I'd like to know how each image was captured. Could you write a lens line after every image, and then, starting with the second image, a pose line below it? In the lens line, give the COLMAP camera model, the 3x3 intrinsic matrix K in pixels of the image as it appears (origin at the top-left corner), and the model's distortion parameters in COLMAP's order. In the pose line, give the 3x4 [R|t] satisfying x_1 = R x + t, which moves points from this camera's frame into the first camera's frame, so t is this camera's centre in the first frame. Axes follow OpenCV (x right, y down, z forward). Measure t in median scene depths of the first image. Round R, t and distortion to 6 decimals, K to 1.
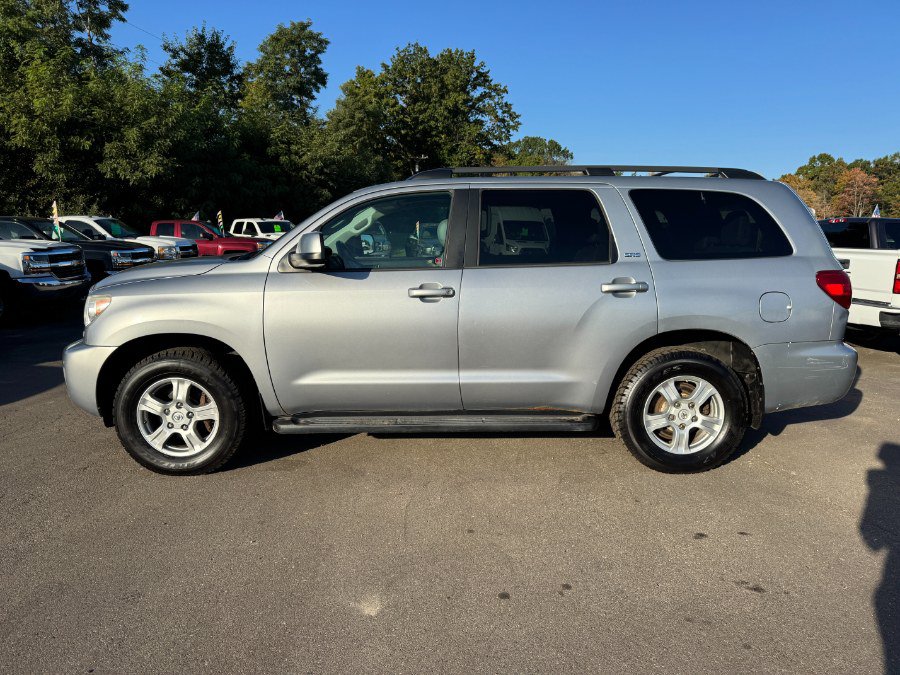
lens RADIAL K [[655.0, 0, 451.1], [0, 655.0, 322.2], [0, 0, 1]] dist [0.008822, -0.004887]
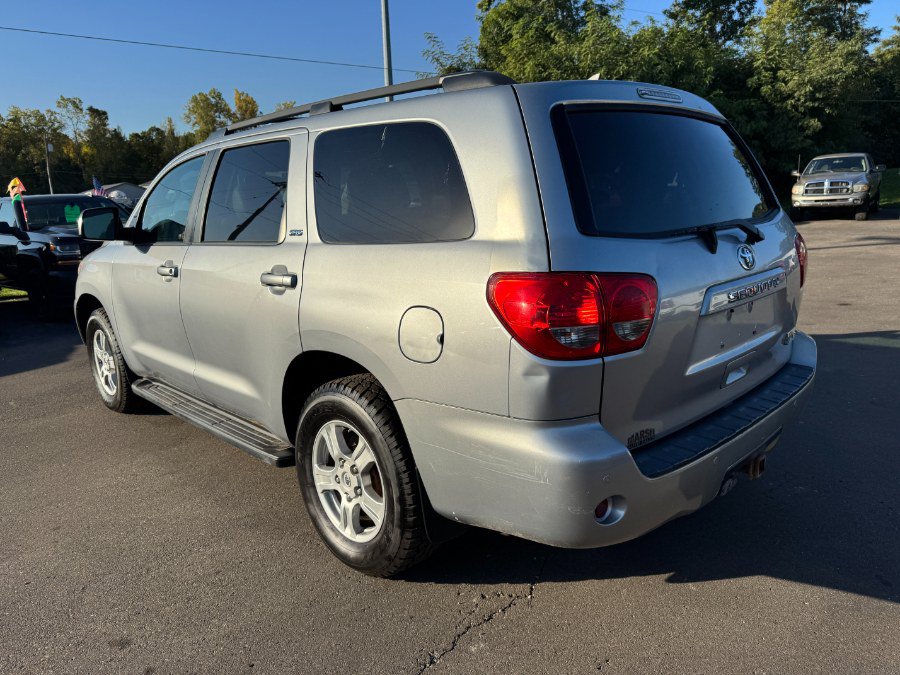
lens RADIAL K [[655.0, 0, 451.1], [0, 655.0, 322.2], [0, 0, 1]] dist [0.008822, -0.004887]
pose [[0.669693, 0.110799, -0.734326, 0.138593], [-0.049441, 0.993266, 0.104779, -0.013723], [0.740990, -0.033864, 0.670661, 0.101409]]
